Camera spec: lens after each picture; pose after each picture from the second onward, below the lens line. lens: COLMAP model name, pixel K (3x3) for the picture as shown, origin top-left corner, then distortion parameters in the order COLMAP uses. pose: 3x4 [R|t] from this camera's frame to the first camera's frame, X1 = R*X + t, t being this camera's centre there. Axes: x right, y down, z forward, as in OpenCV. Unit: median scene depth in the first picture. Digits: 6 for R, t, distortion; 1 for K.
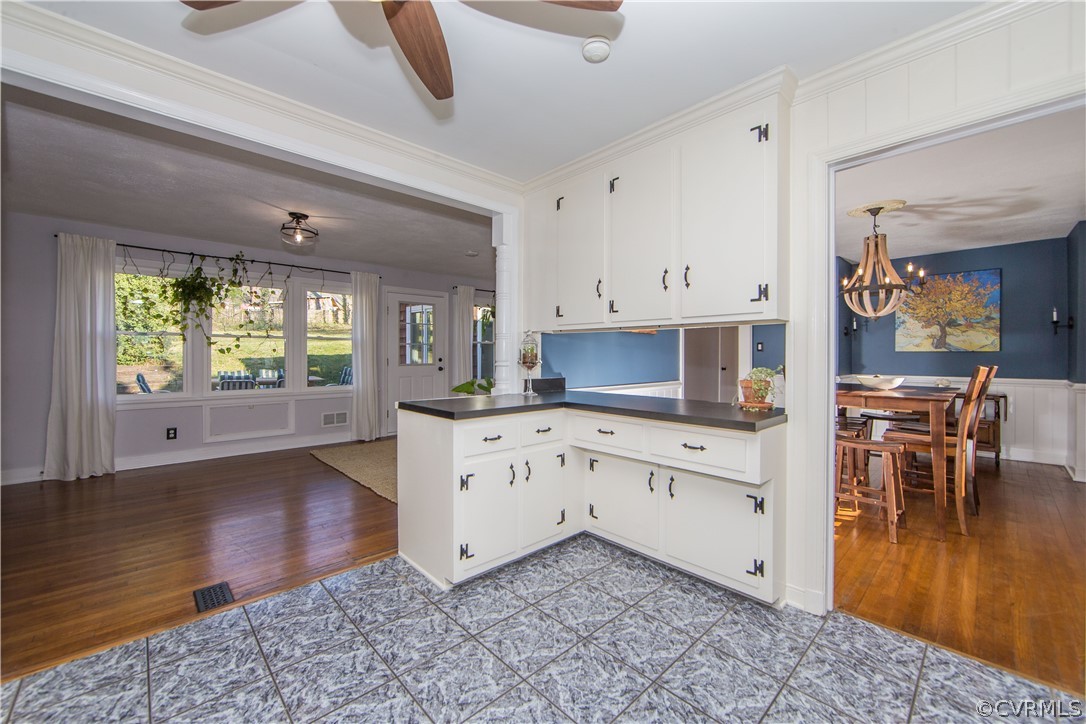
lens RADIAL K [[442.0, 0, 549.1], [0, 442.0, 357.1], [0, 0, 1]] dist [-0.013790, 0.002603]
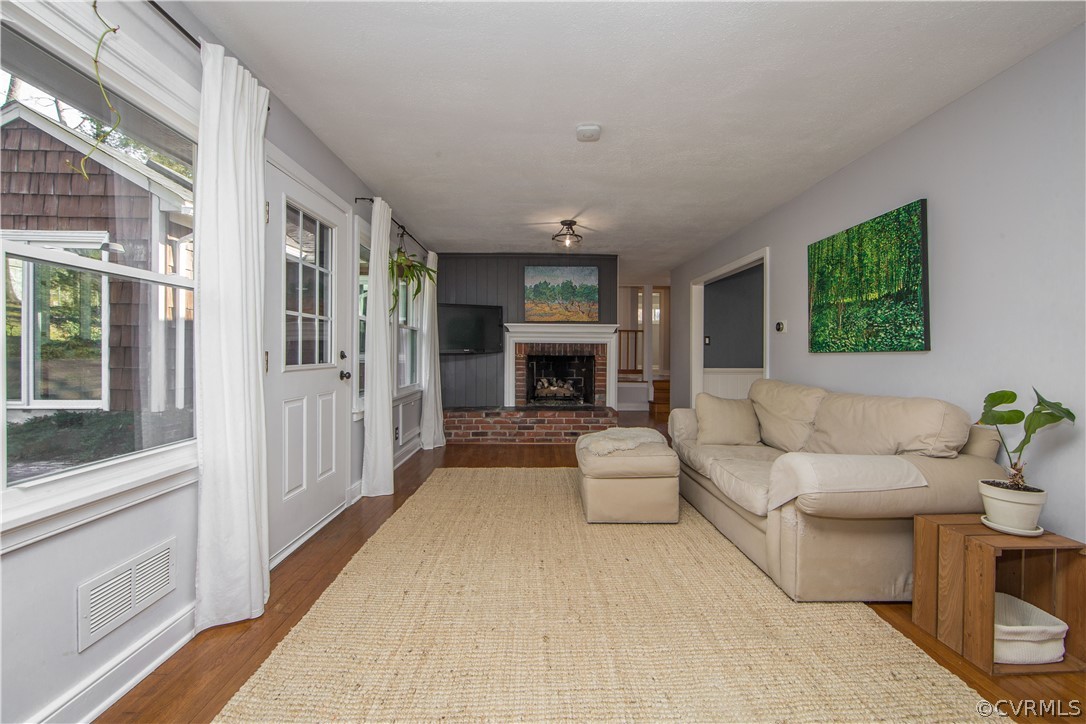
lens RADIAL K [[442.0, 0, 573.9], [0, 442.0, 355.5], [0, 0, 1]] dist [-0.013790, 0.002603]
pose [[0.662849, -0.004613, 0.748739, -0.598331], [0.001478, 0.999987, 0.004852, 0.006527], [-0.748752, -0.002109, 0.662847, 0.757985]]
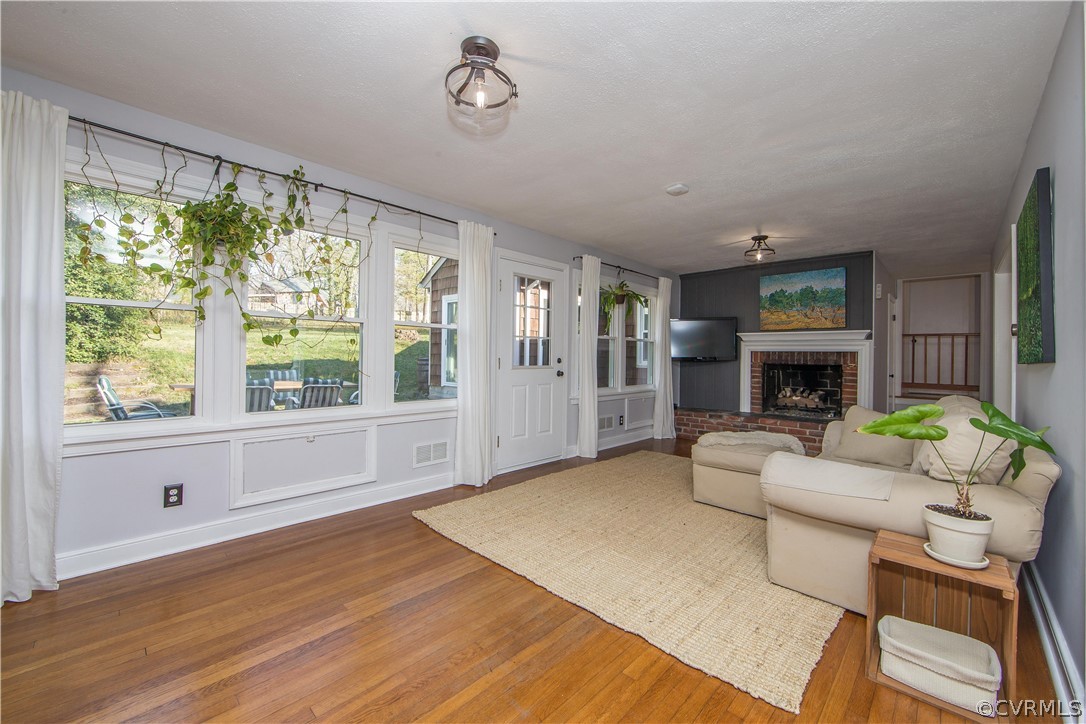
lens RADIAL K [[442.0, 0, 548.4], [0, 442.0, 355.6], [0, 0, 1]] dist [-0.013790, 0.002603]
pose [[0.998663, 0.010682, 0.050570, -0.422512], [-0.010297, 0.999916, -0.007874, 0.005546], [-0.050649, 0.007343, 0.998690, 0.432751]]
